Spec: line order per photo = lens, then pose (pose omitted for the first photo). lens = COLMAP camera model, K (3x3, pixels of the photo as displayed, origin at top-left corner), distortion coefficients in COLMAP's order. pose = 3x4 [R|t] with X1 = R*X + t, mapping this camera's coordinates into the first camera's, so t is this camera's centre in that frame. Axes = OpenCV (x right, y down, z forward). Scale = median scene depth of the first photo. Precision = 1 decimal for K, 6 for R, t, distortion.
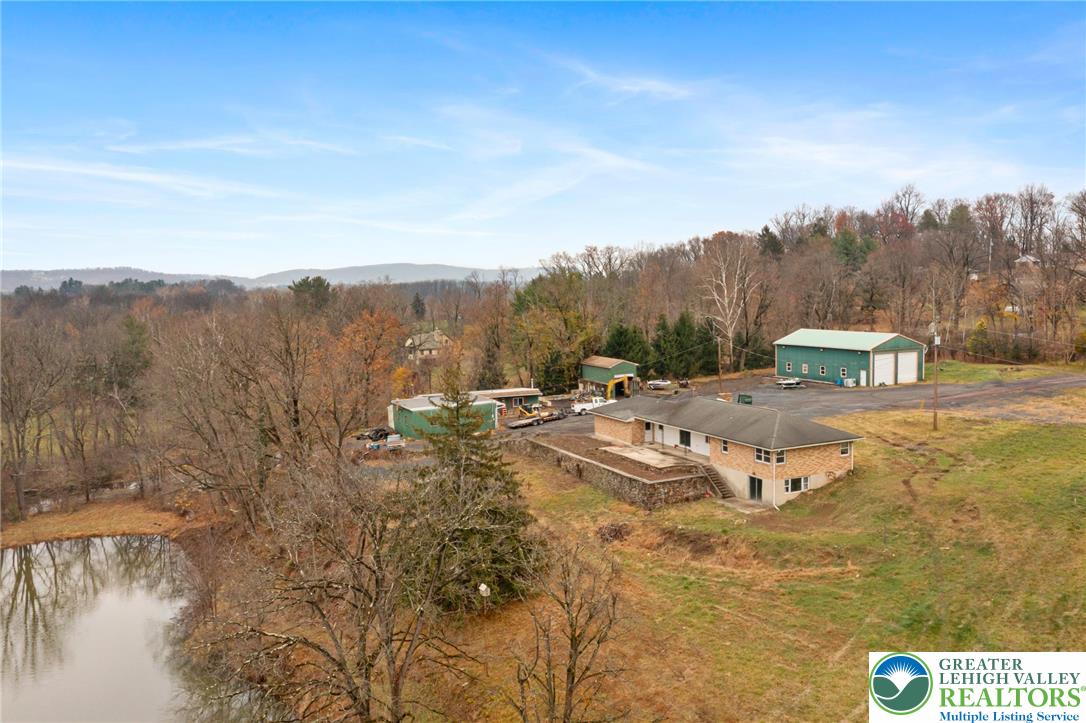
lens RADIAL K [[878.3, 0, 543.0], [0, 878.3, 361.5], [0, 0, 1]] dist [-0.003601, 0.000472]
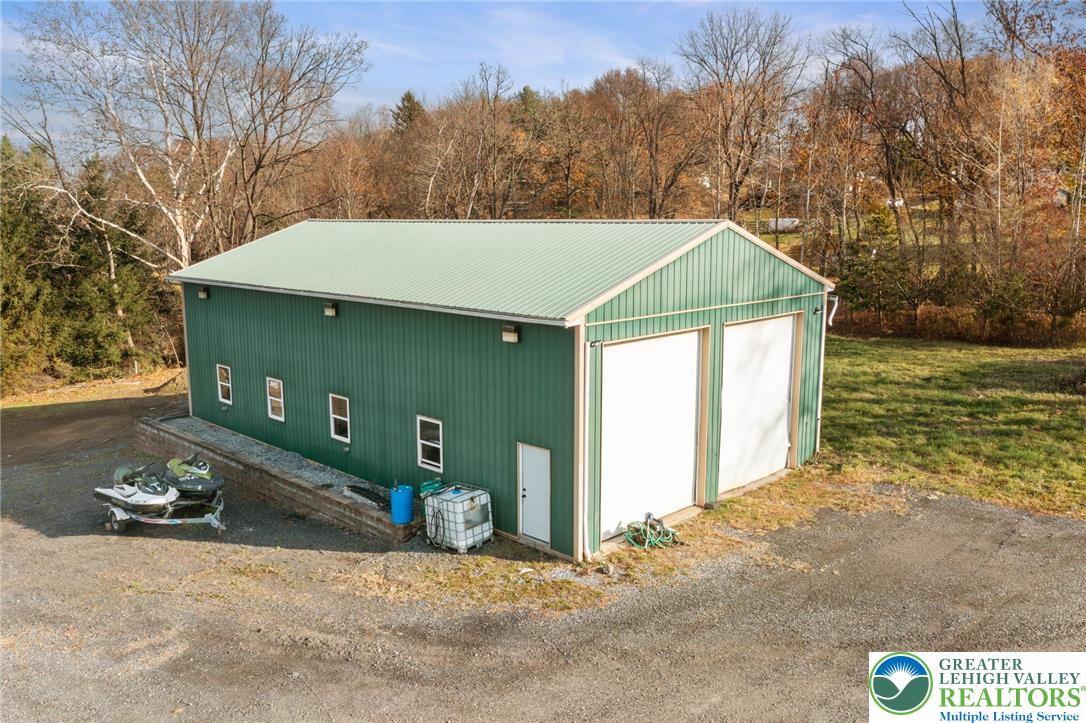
lens RADIAL K [[878.3, 0, 543.0], [0, 878.3, 361.5], [0, 0, 1]] dist [-0.003601, 0.000472]
pose [[0.944812, -0.030848, 0.326157, 0.319423], [0.007530, 0.997339, 0.072516, -0.016863], [-0.327526, -0.066058, 0.942530, 0.862375]]
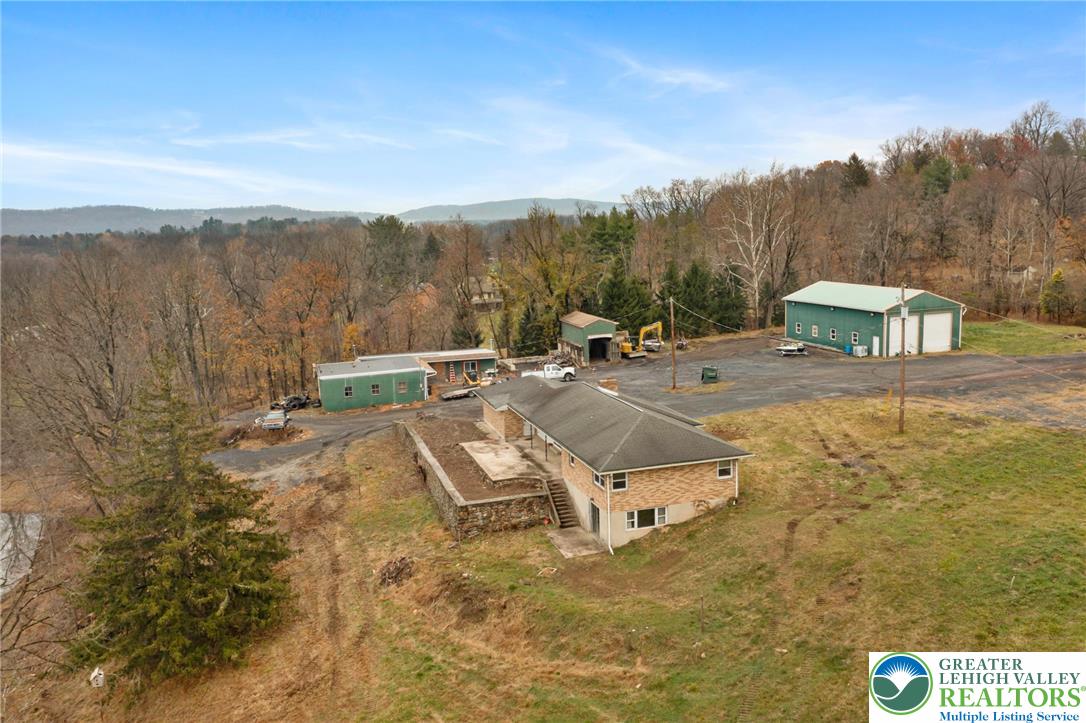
lens RADIAL K [[878.3, 0, 543.0], [0, 878.3, 361.5], [0, 0, 1]] dist [-0.003601, 0.000472]
pose [[0.989166, 0.014777, -0.146053, 0.184100], [-0.004034, 0.997281, 0.073582, -0.024938], [0.146743, -0.072196, 0.986536, 0.167732]]
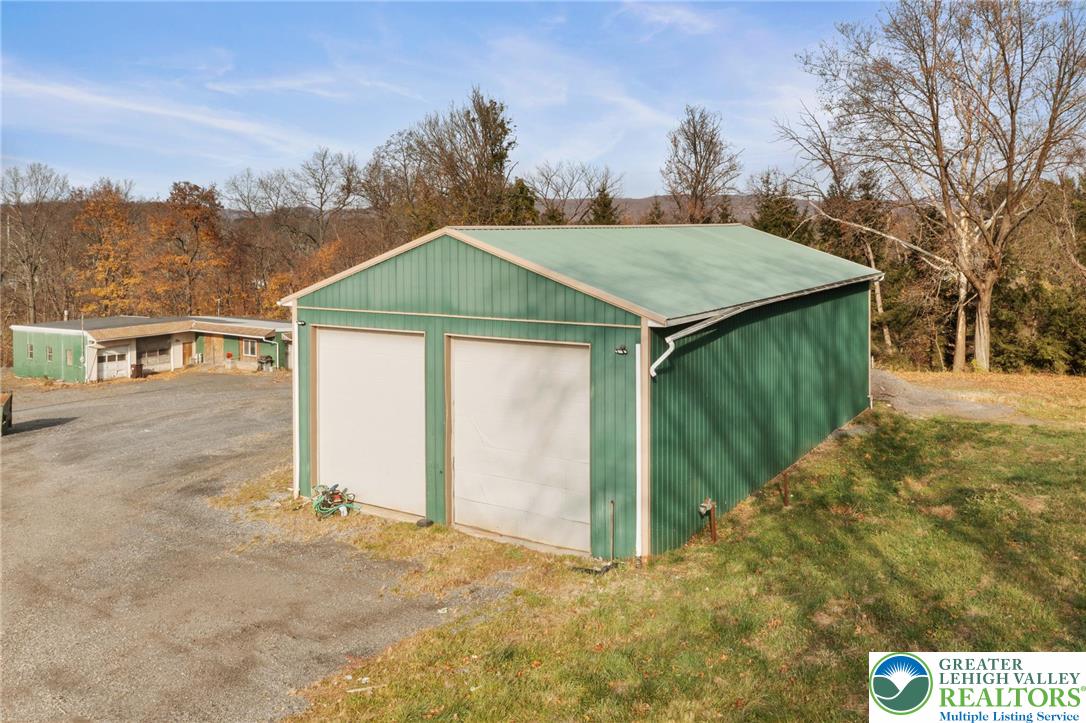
lens RADIAL K [[878.3, 0, 543.0], [0, 878.3, 361.5], [0, 0, 1]] dist [-0.003601, 0.000472]
pose [[0.516548, 0.152221, -0.842619, 0.561682], [-0.086598, 0.988313, 0.125454, -0.028741], [0.851868, 0.008166, 0.523693, 0.947970]]
